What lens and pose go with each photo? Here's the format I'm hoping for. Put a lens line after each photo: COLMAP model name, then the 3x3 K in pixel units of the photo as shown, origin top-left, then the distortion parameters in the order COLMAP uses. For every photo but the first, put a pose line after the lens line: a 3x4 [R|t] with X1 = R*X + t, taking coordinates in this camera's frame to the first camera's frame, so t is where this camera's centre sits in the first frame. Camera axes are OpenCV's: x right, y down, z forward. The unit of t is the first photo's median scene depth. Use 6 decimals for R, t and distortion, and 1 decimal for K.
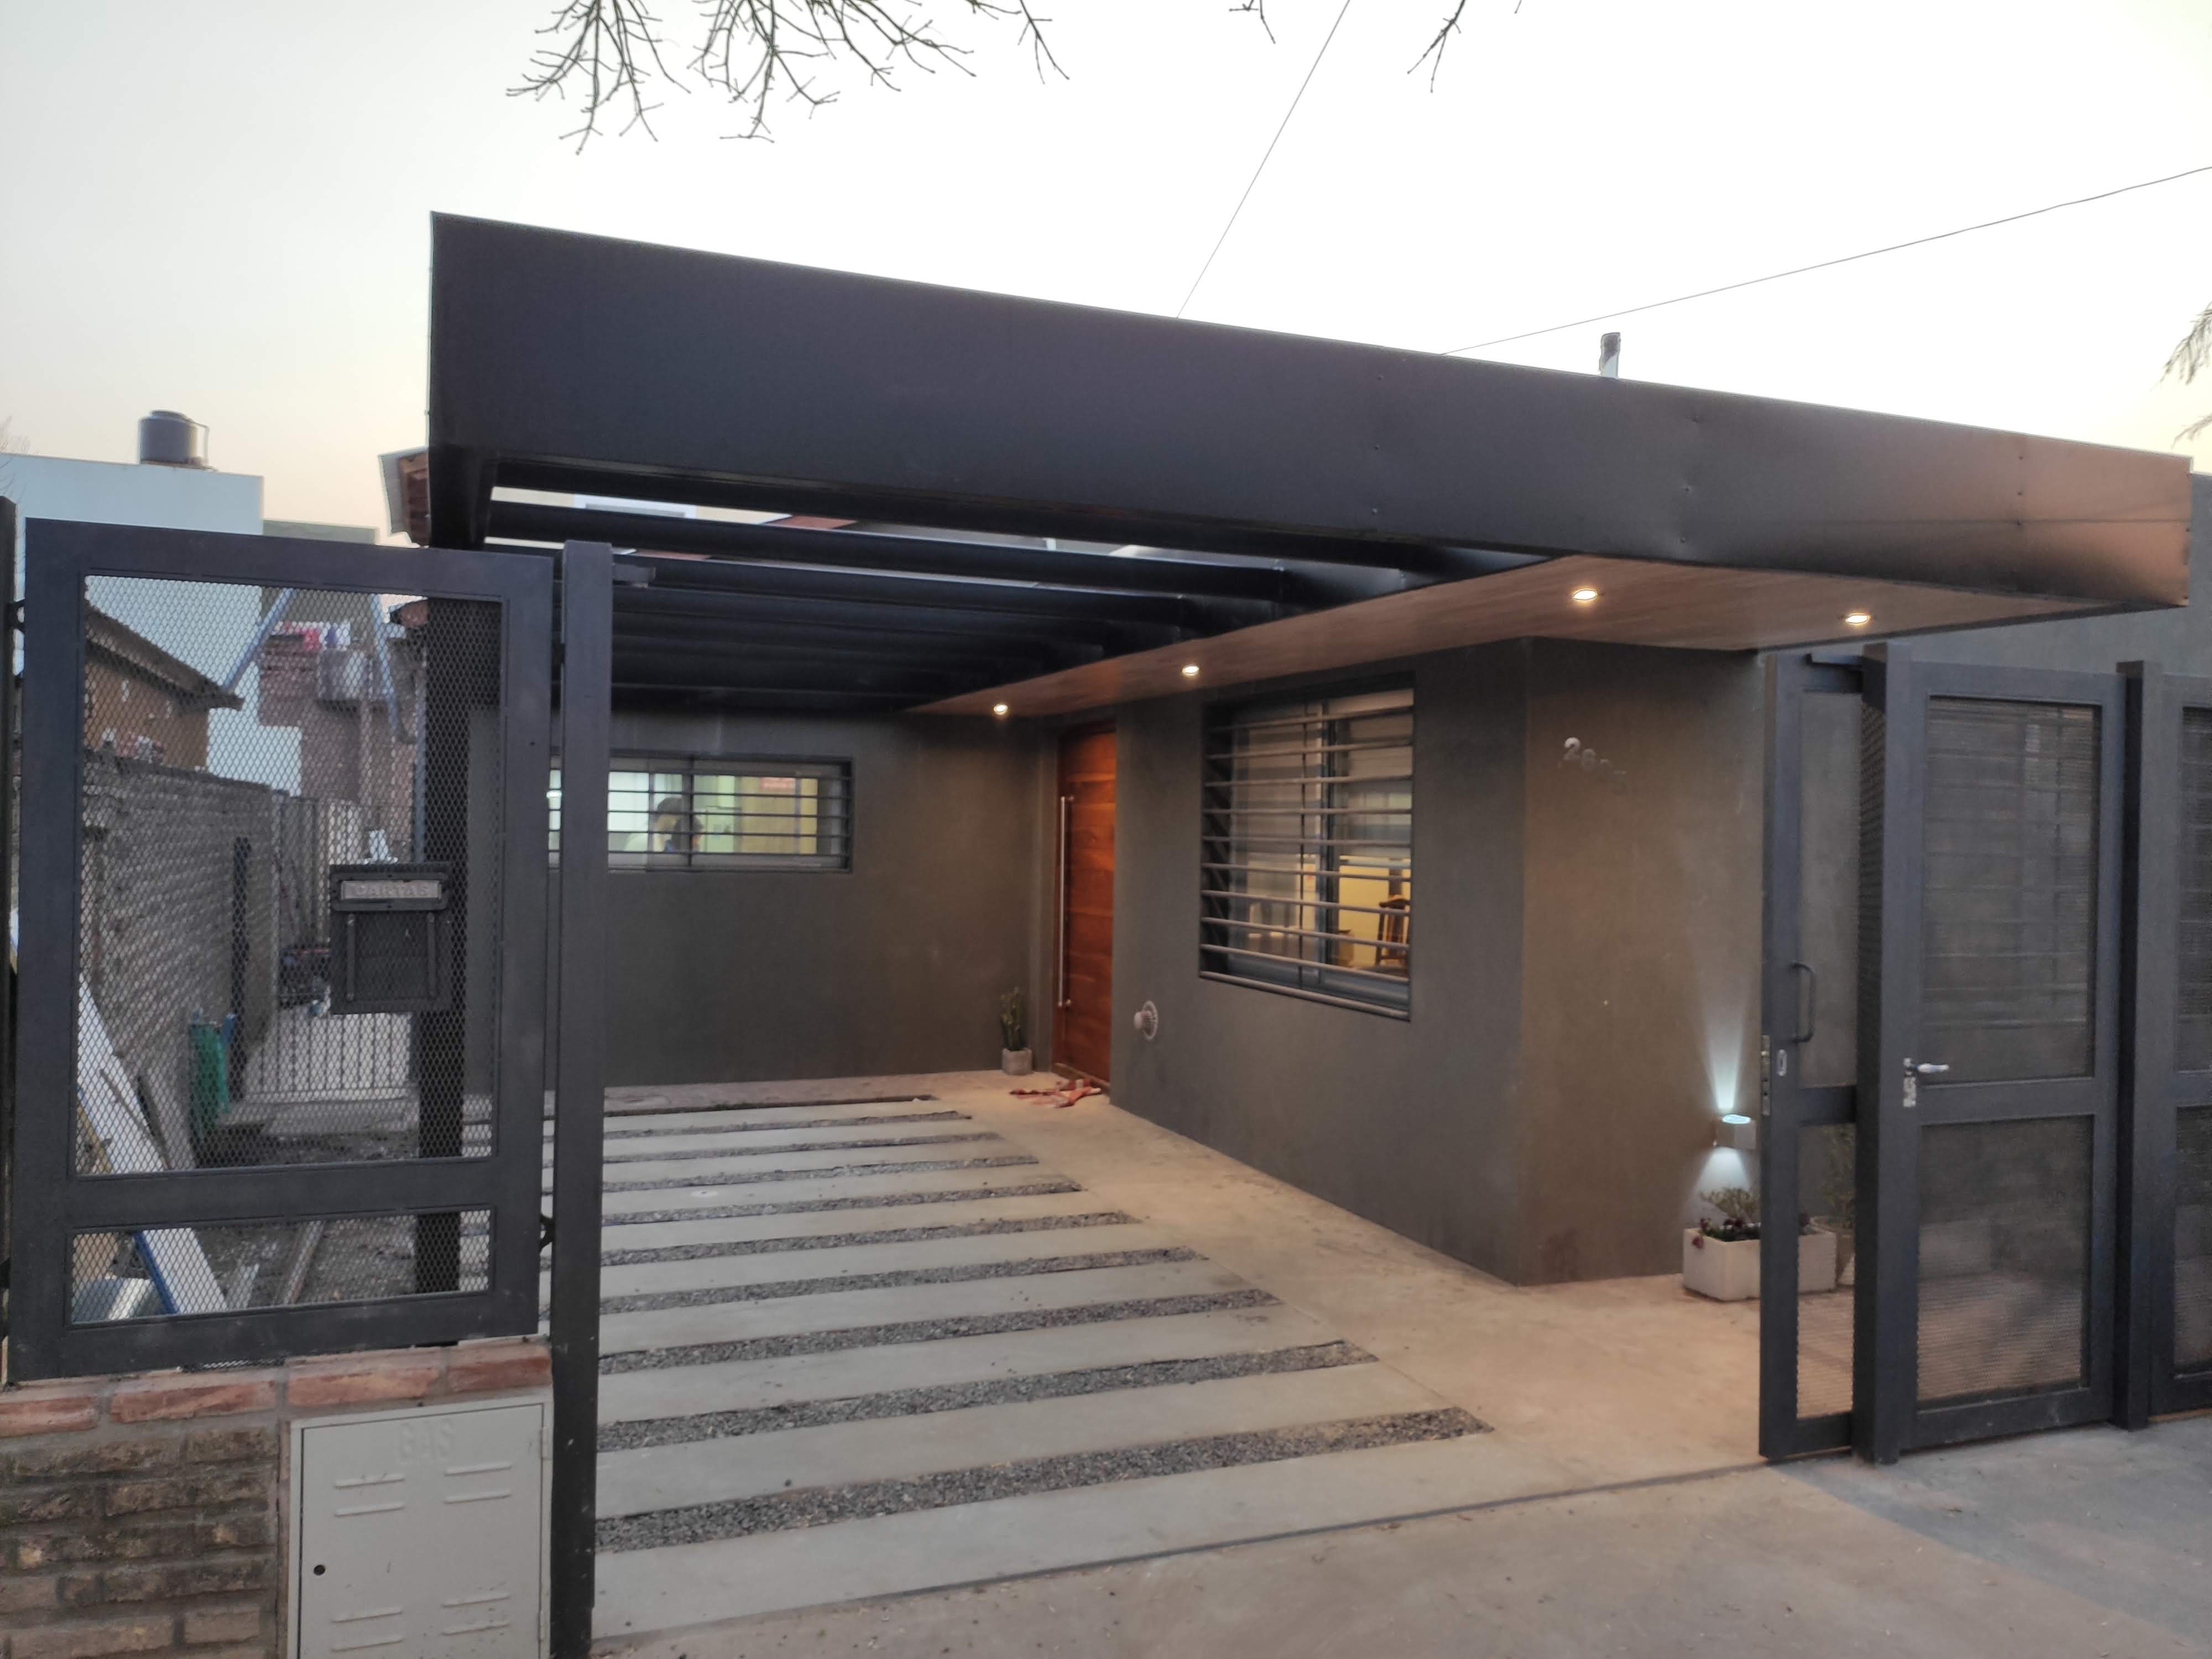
lens RADIAL K [[1656.1, 0, 1072.9], [0, 1656.1, 834.3], [0, 0, 1]] dist [0.054855, -0.058605]
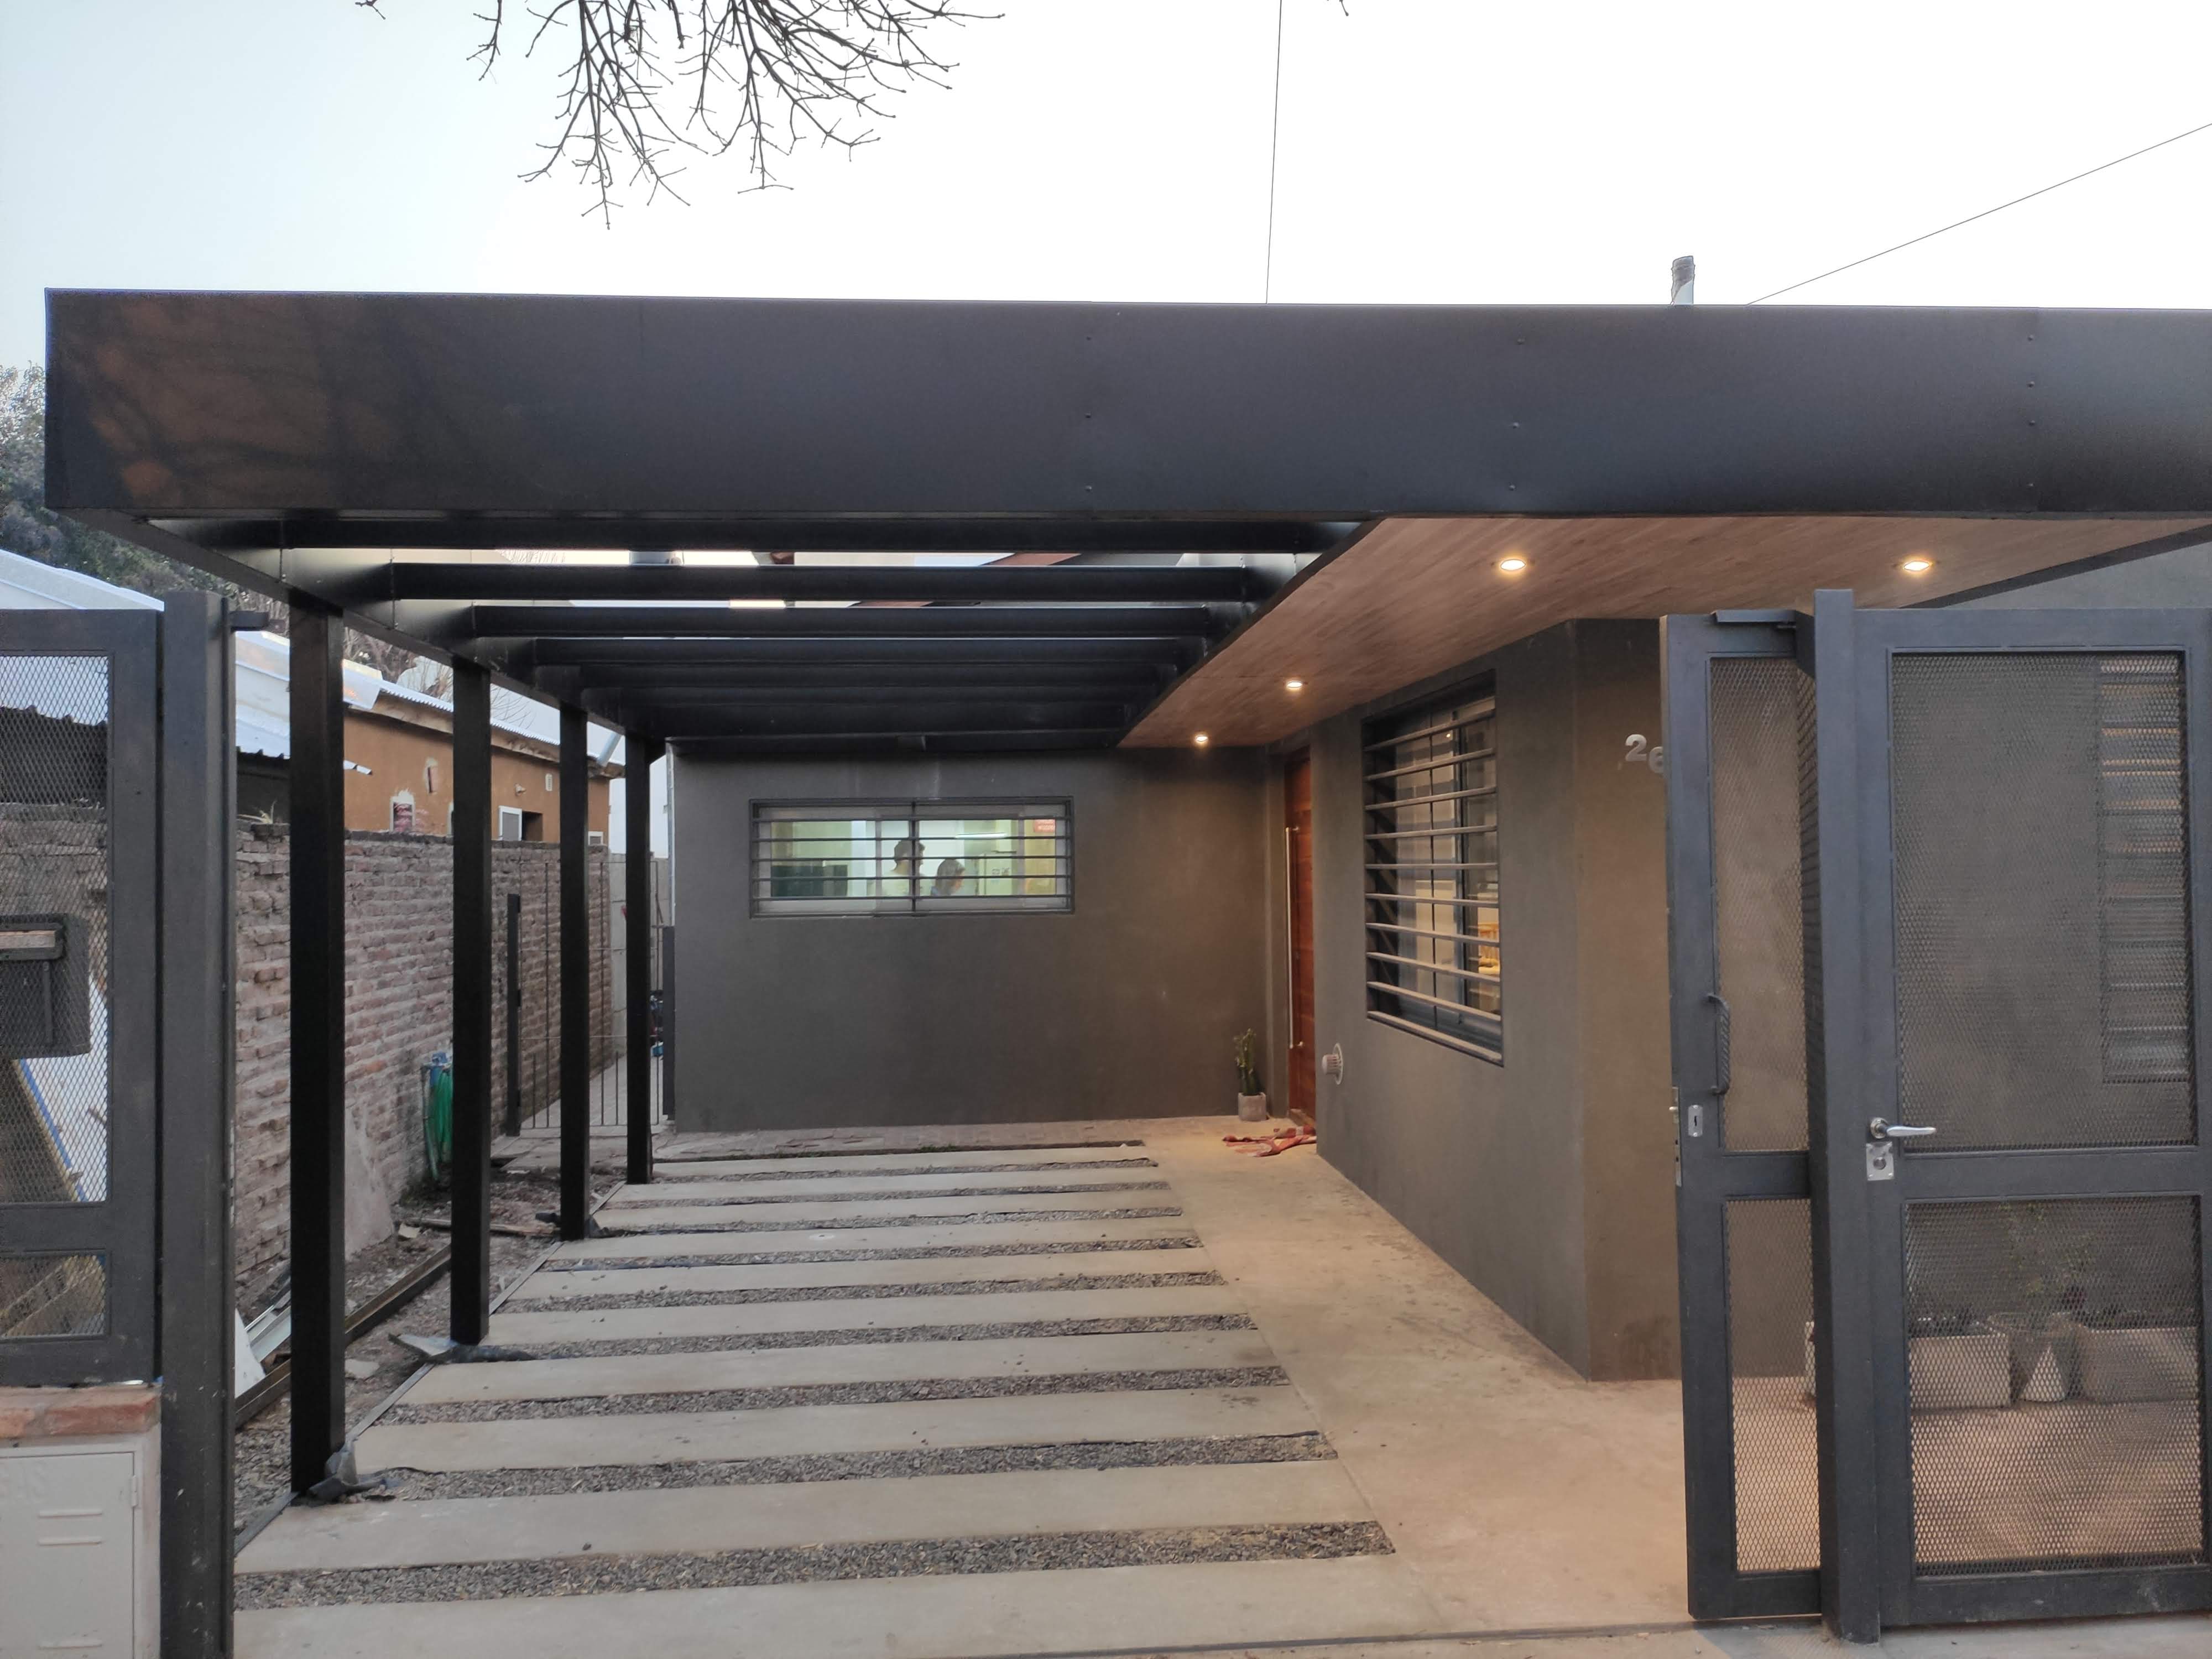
lens RADIAL K [[1647.4, 0, 1087.7], [0, 1647.4, 829.8], [0, 0, 1]] dist [0.071023, -0.072195]
pose [[0.955661, -0.038936, -0.291883, 0.223682], [0.030850, 0.999003, -0.032258, 0.007881], [0.292848, 0.021823, 0.955910, 0.084161]]
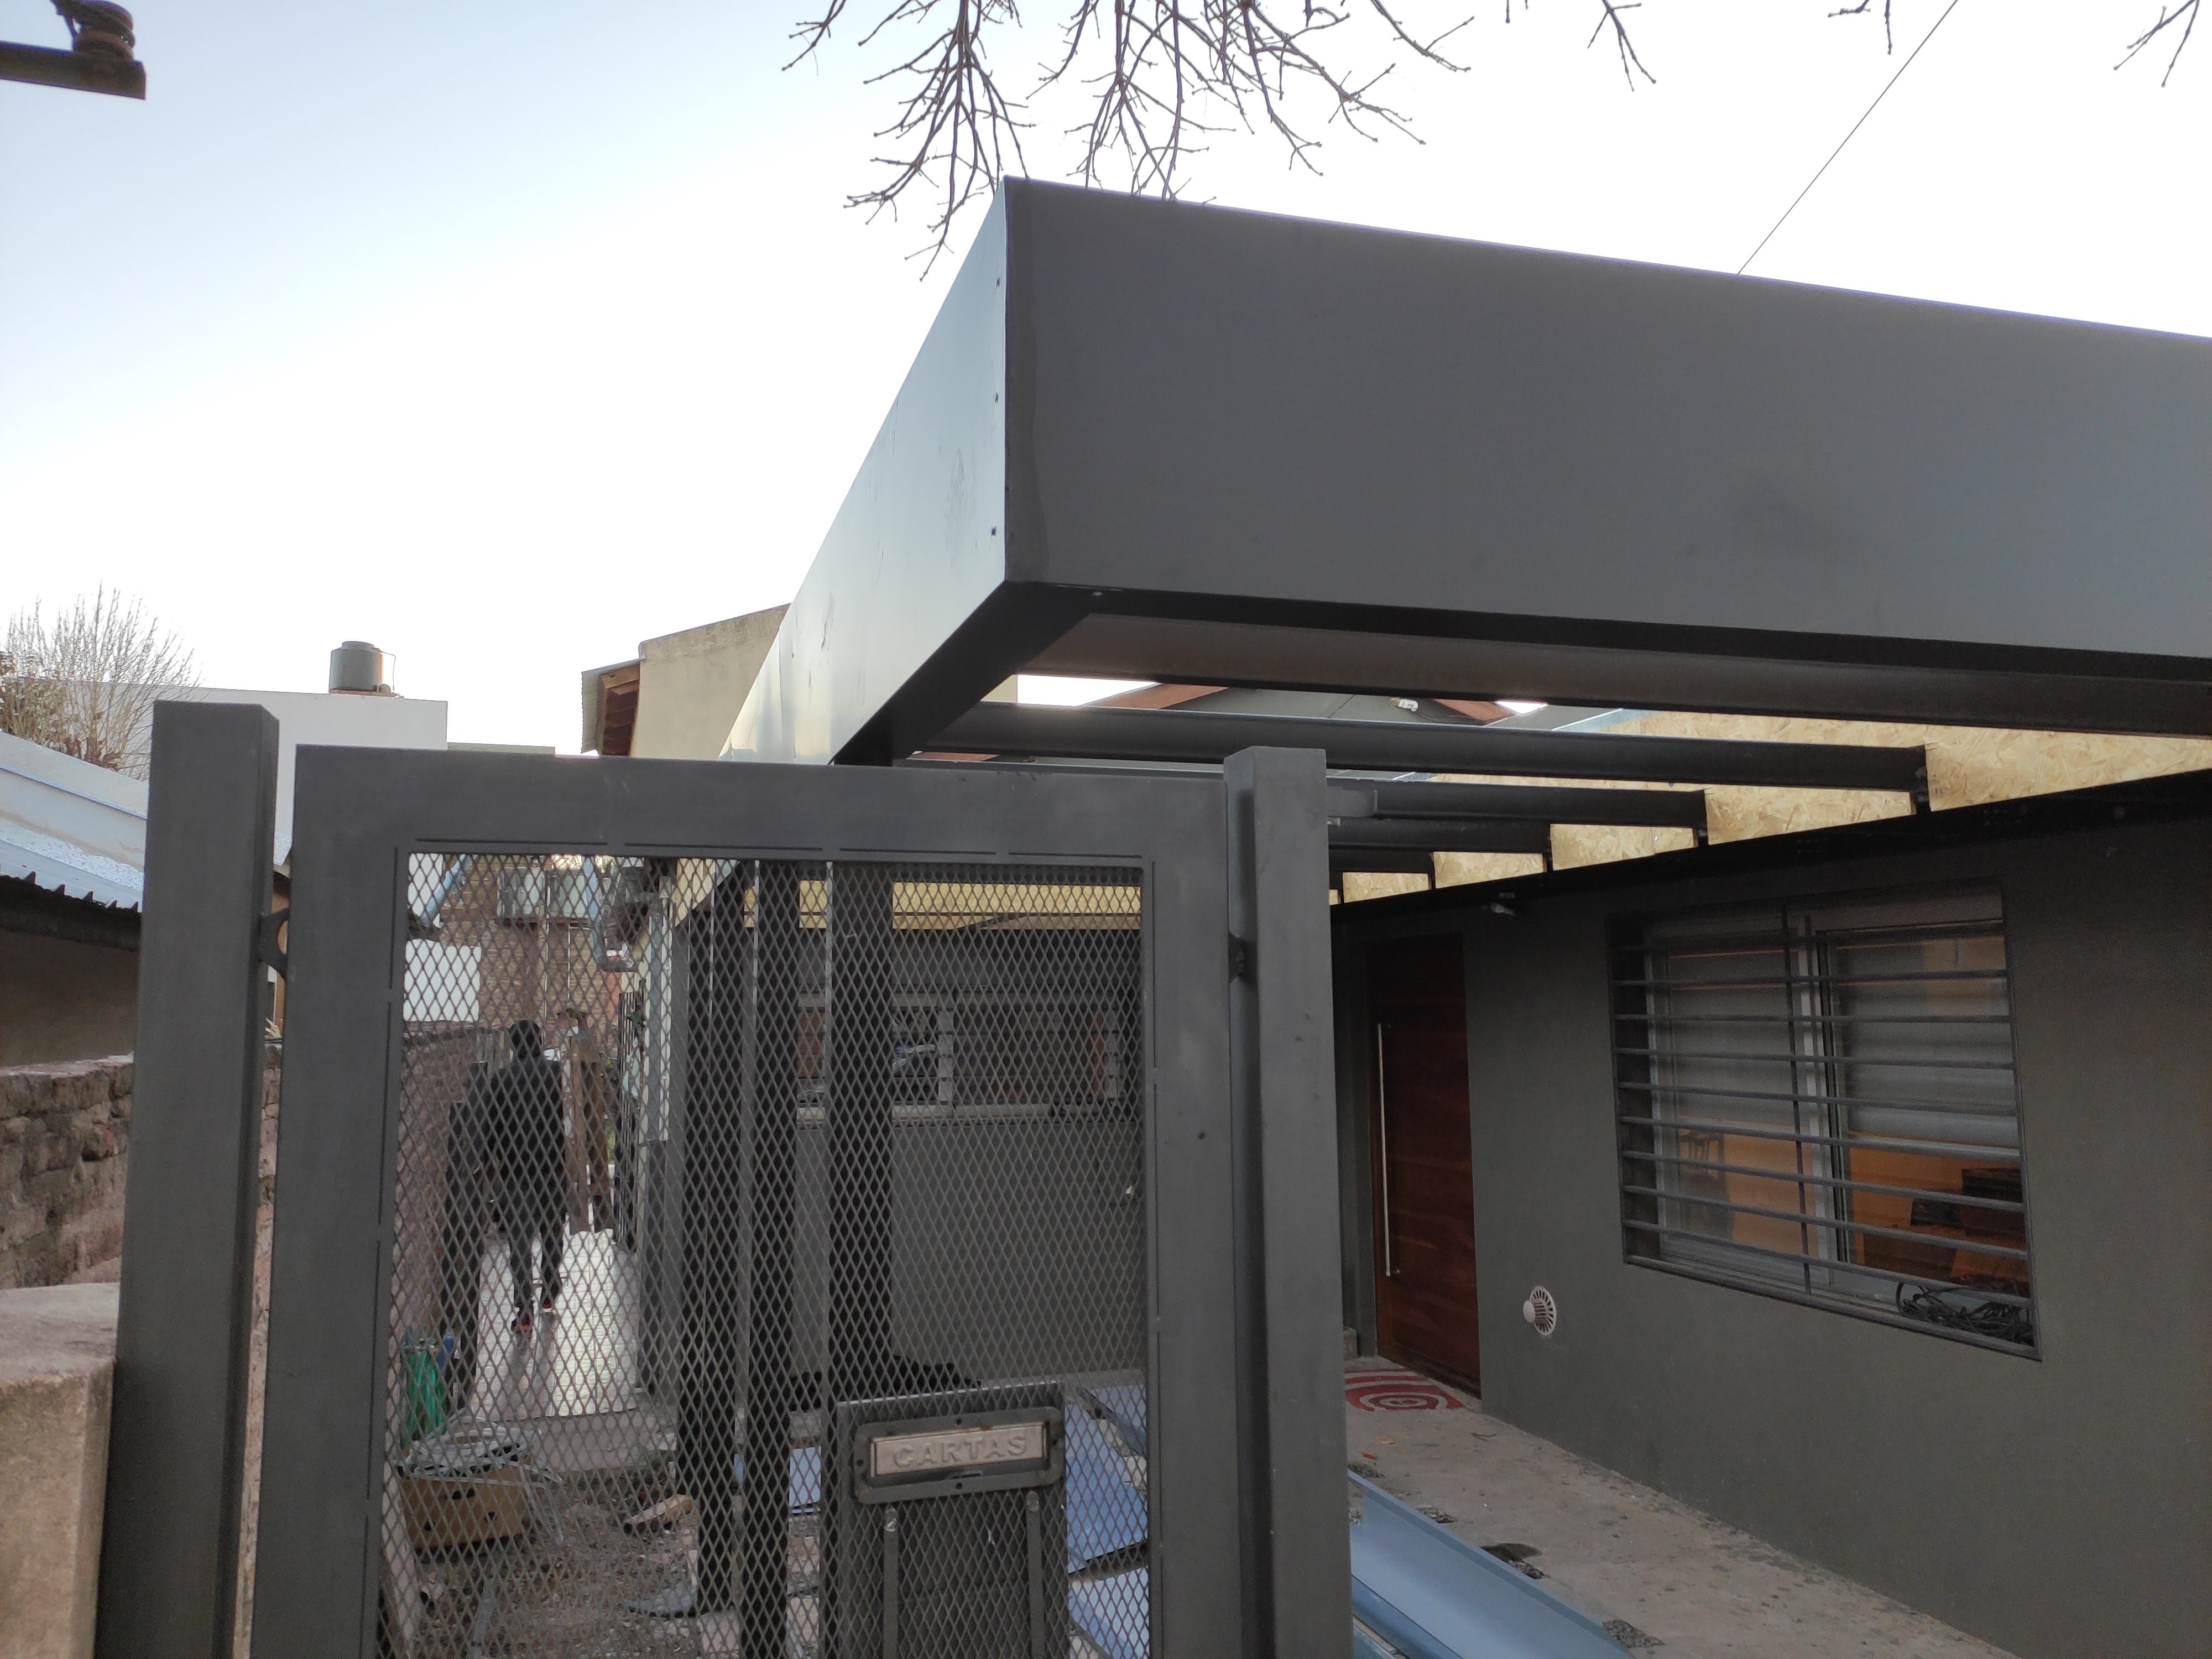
lens RADIAL K [[1621.4, 0, 1085.0], [0, 1621.4, 825.6], [0, 0, 1]] dist [0.068303, -0.070725]
pose [[0.997226, -0.034156, -0.066134, -0.136763], [0.026076, 0.992504, -0.119394, -0.038363], [0.069717, 0.117339, 0.990642, 0.206479]]
